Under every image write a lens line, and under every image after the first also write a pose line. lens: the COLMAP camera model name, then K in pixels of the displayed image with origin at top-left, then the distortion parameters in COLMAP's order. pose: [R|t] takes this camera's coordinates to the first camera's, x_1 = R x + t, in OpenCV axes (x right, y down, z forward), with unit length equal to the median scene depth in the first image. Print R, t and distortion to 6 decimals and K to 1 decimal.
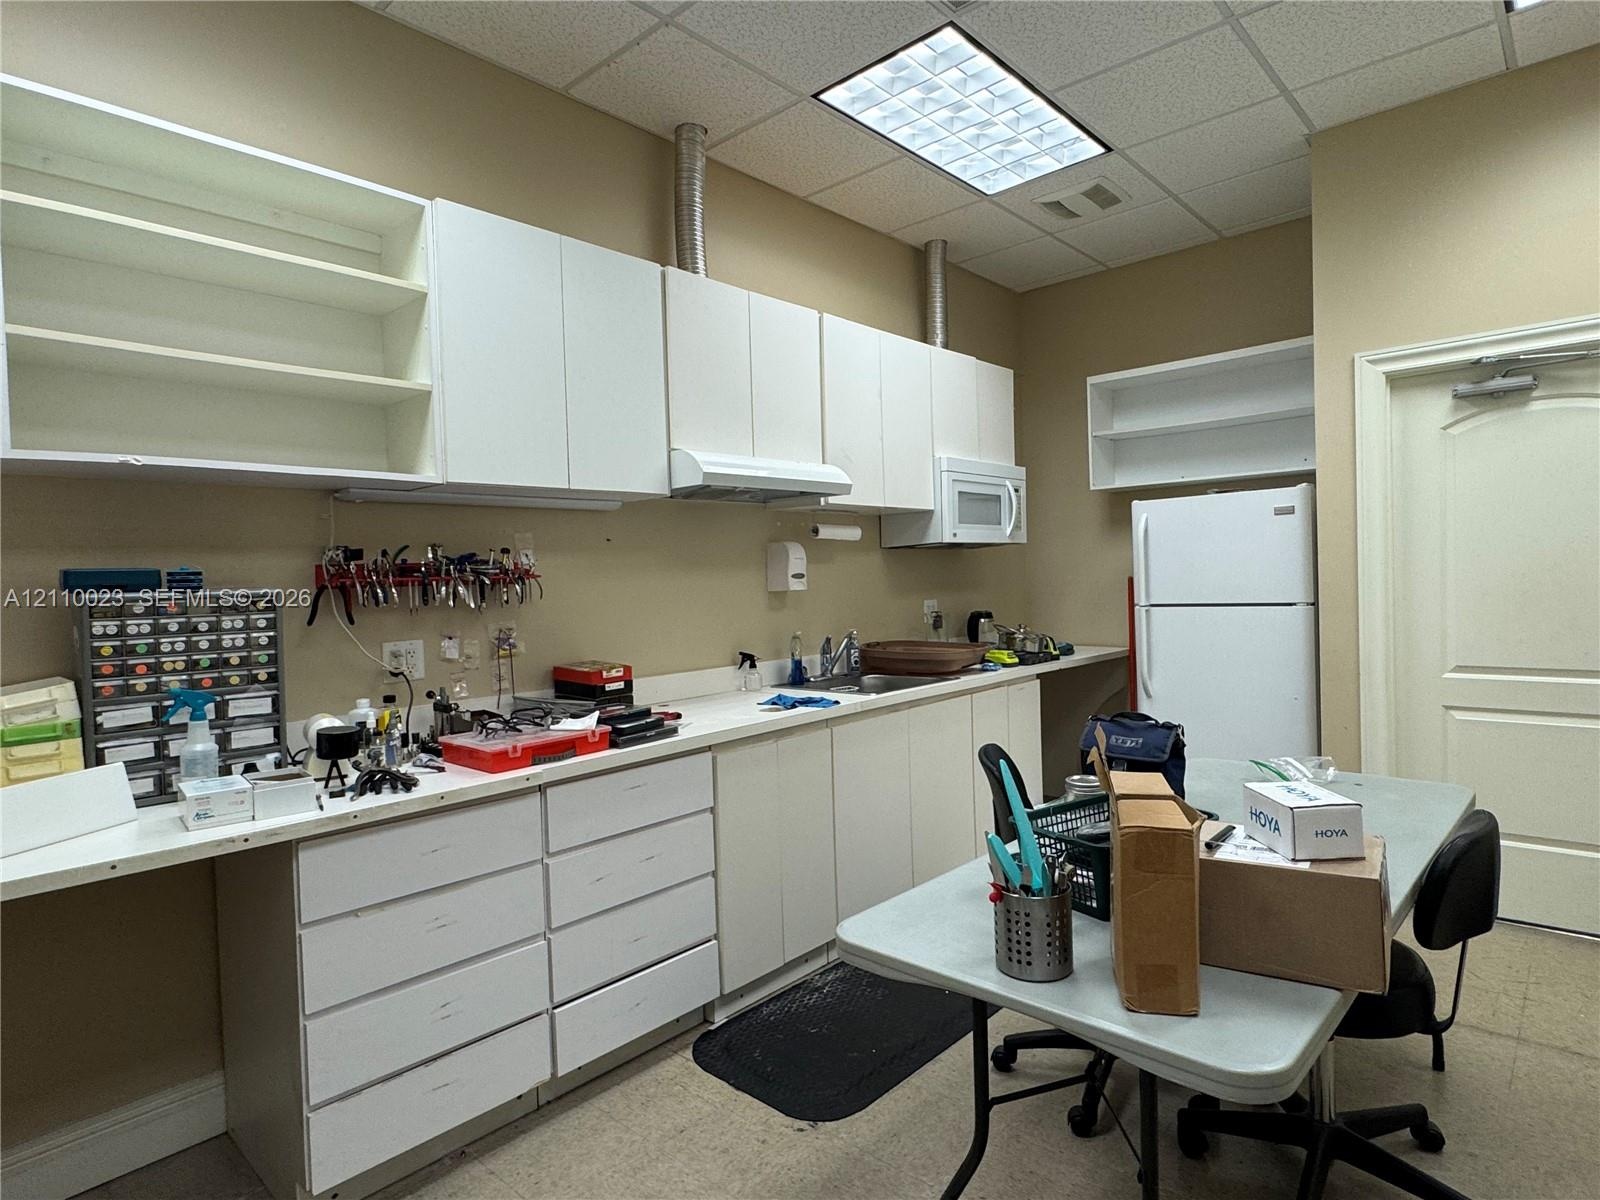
lens RADIAL K [[891.4, 0, 801.9], [0, 891.4, 600.7], [0, 0, 1]] dist [0.007003, 0.001007]
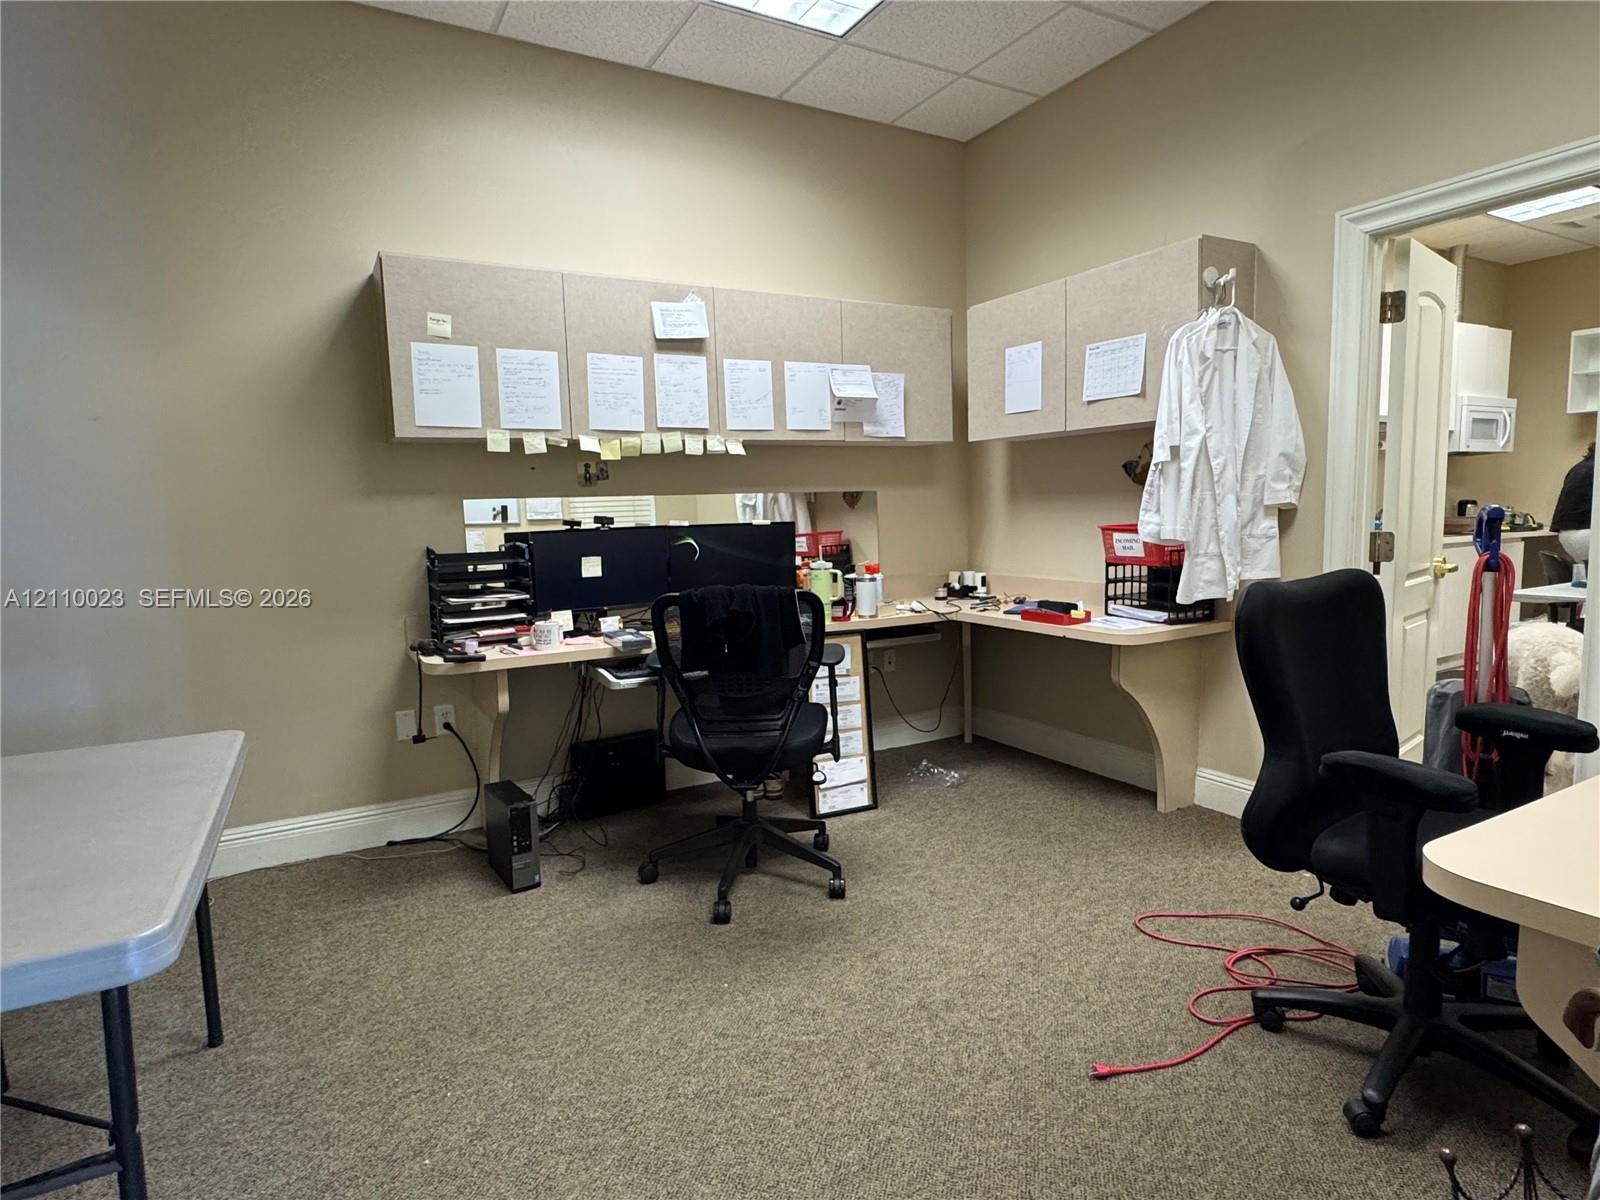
lens RADIAL K [[891.4, 0, 797.8], [0, 891.4, 595.5], [0, 0, 1]] dist [0.007003, 0.001007]
pose [[0.949890, 0.046313, -0.309133, -0.400679], [-0.019601, 0.995842, 0.088962, 0.062299], [0.311968, -0.078445, 0.946849, -0.780287]]
